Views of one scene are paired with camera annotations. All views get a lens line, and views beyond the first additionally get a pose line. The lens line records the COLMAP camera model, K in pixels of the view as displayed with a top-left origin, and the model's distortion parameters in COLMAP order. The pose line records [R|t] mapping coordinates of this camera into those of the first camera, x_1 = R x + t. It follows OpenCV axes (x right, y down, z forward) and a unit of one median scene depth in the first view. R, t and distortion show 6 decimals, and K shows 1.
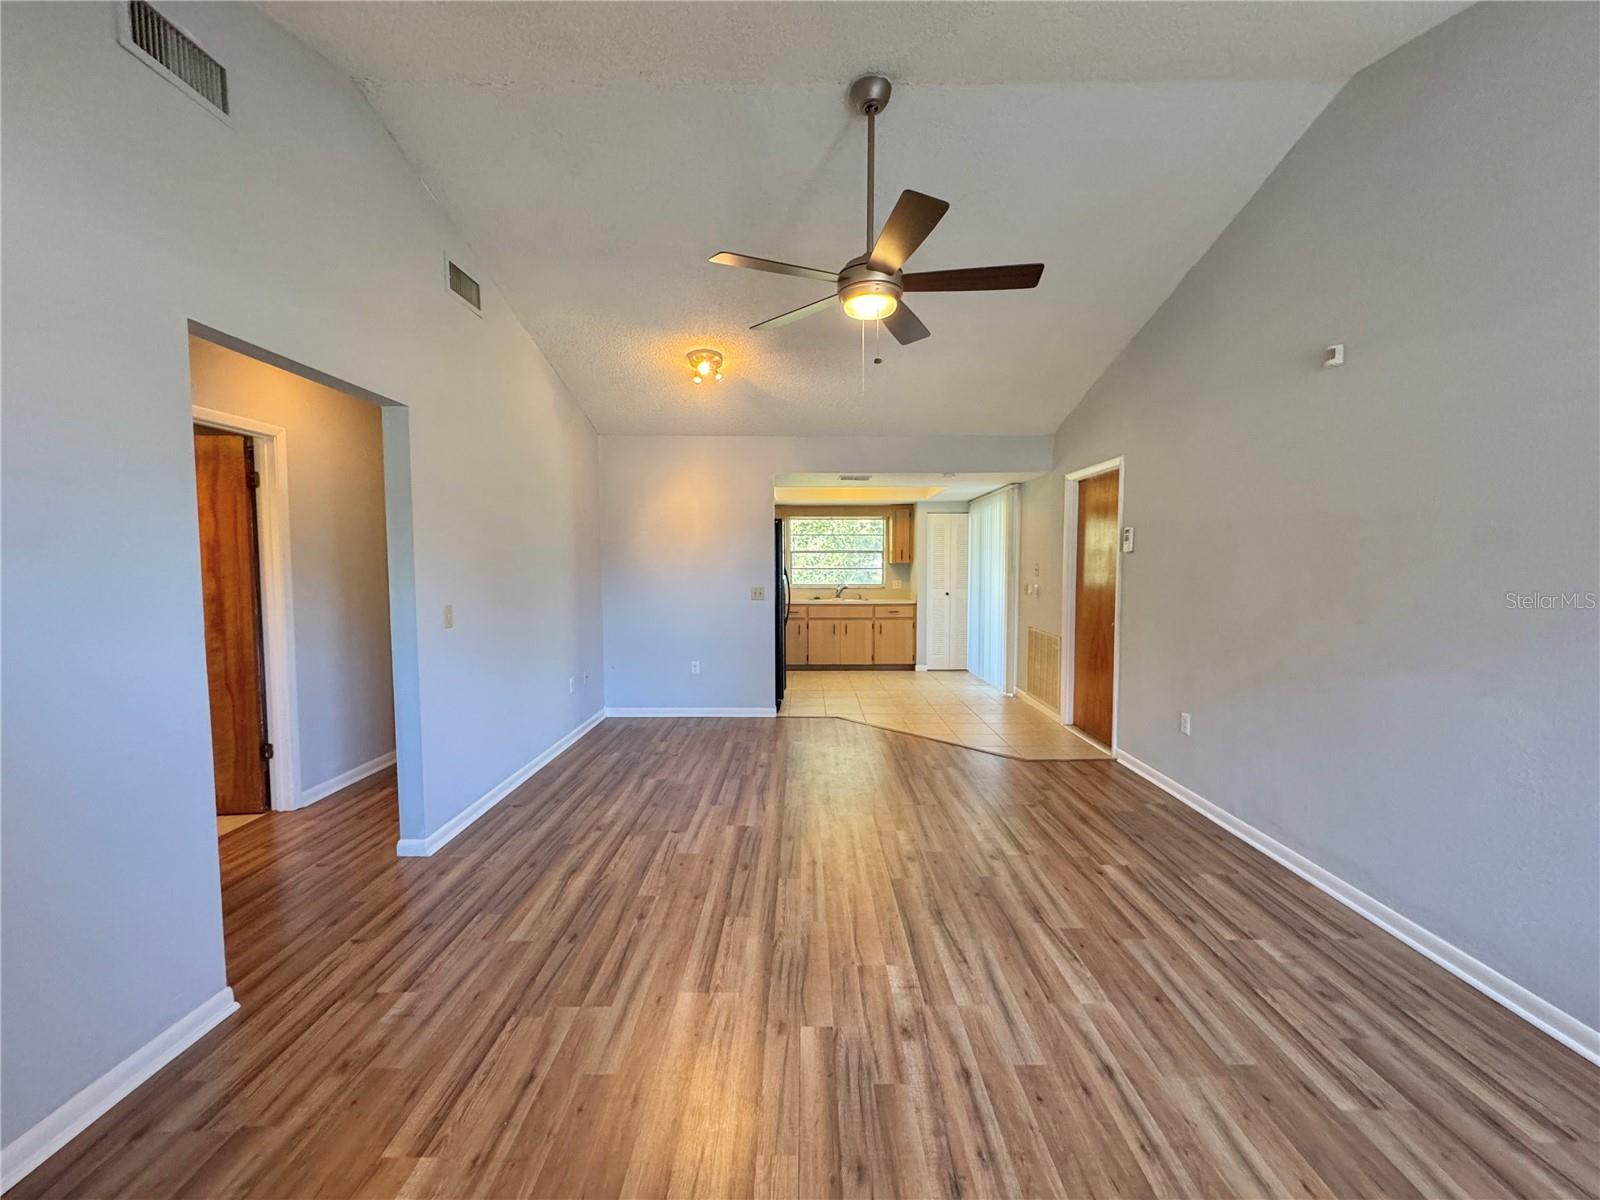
lens RADIAL K [[636.4, 0, 802.2], [0, 636.4, 600.4], [0, 0, 1]] dist [-0.002636, 0.000287]
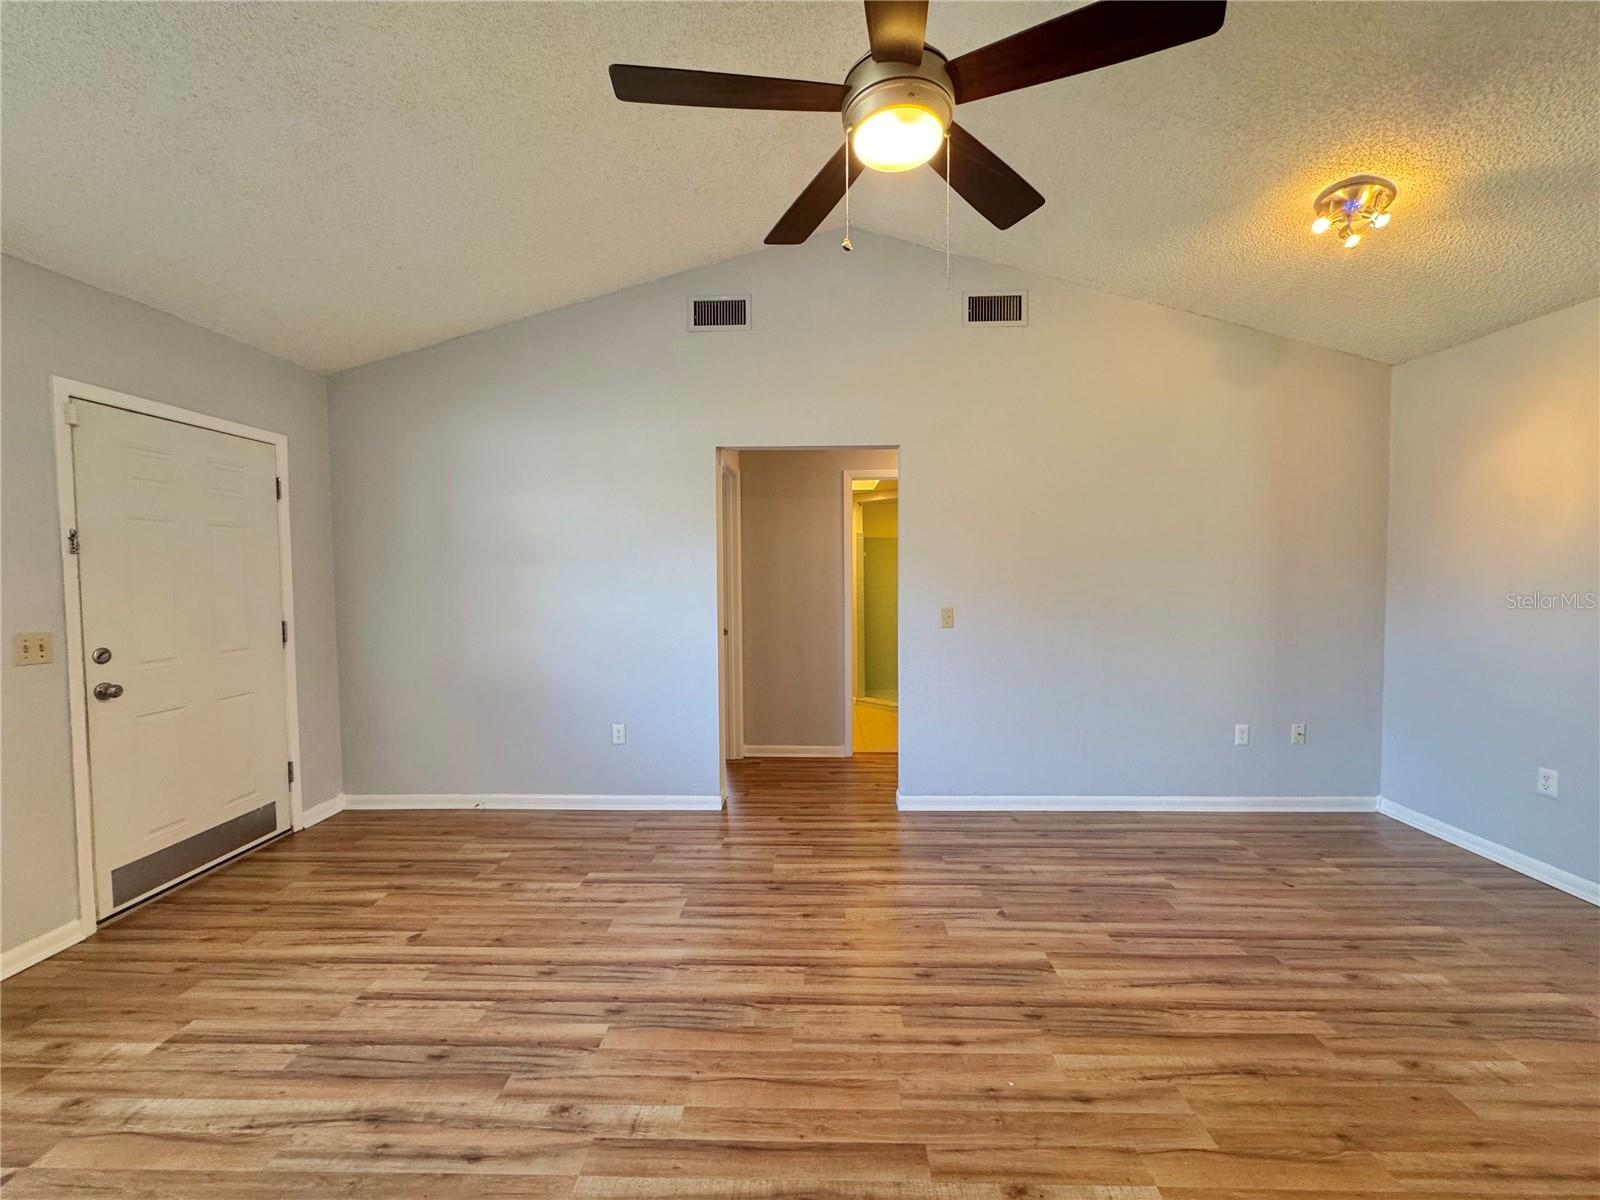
lens RADIAL K [[636.4, 0, 802.2], [0, 636.4, 600.4], [0, 0, 1]] dist [-0.002636, 0.000287]
pose [[-0.023111, 0.047315, -0.998613, 0.638093], [-0.053464, 0.997391, 0.048495, -0.050911], [0.998302, 0.054511, -0.020521, 0.840161]]
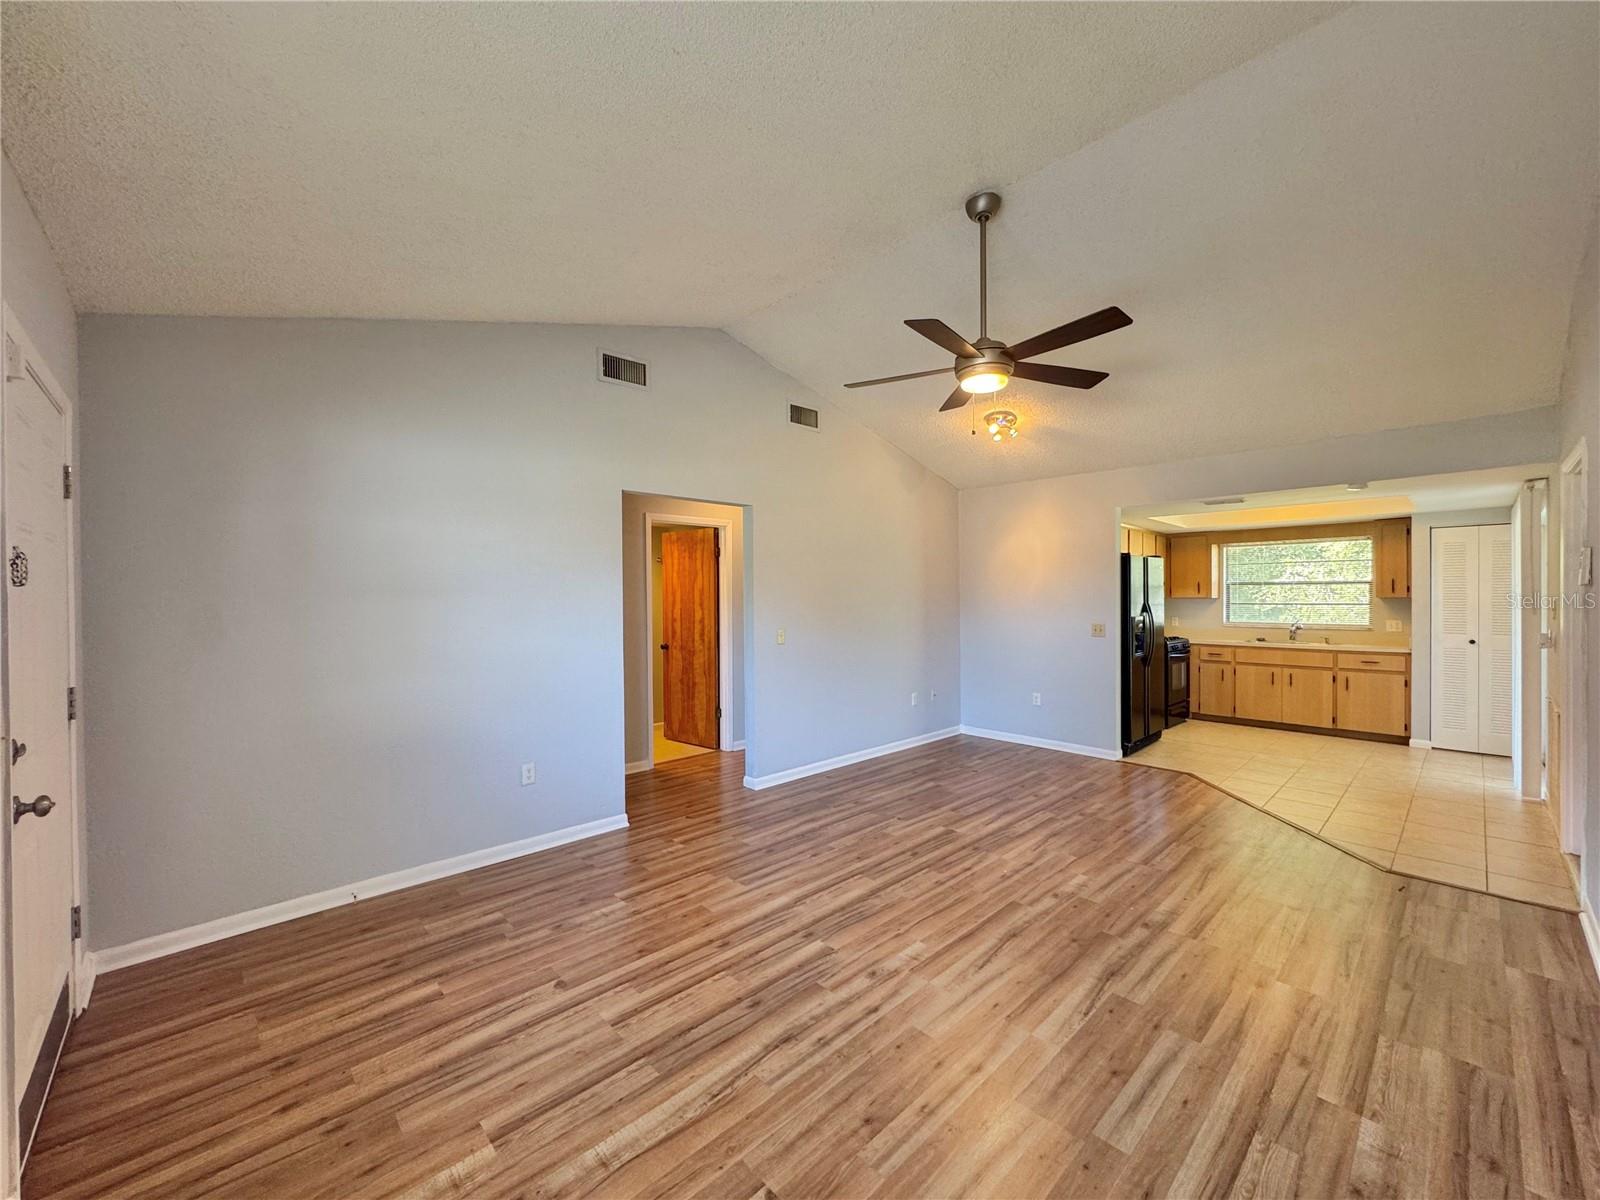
lens RADIAL K [[636.4, 0, 802.2], [0, 636.4, 600.4], [0, 0, 1]] dist [-0.002636, 0.000287]
pose [[0.688407, 0.003212, -0.725317, 0.635970], [-0.037738, 0.998794, -0.031394, -0.017125], [0.724342, 0.048983, 0.687699, -0.012163]]
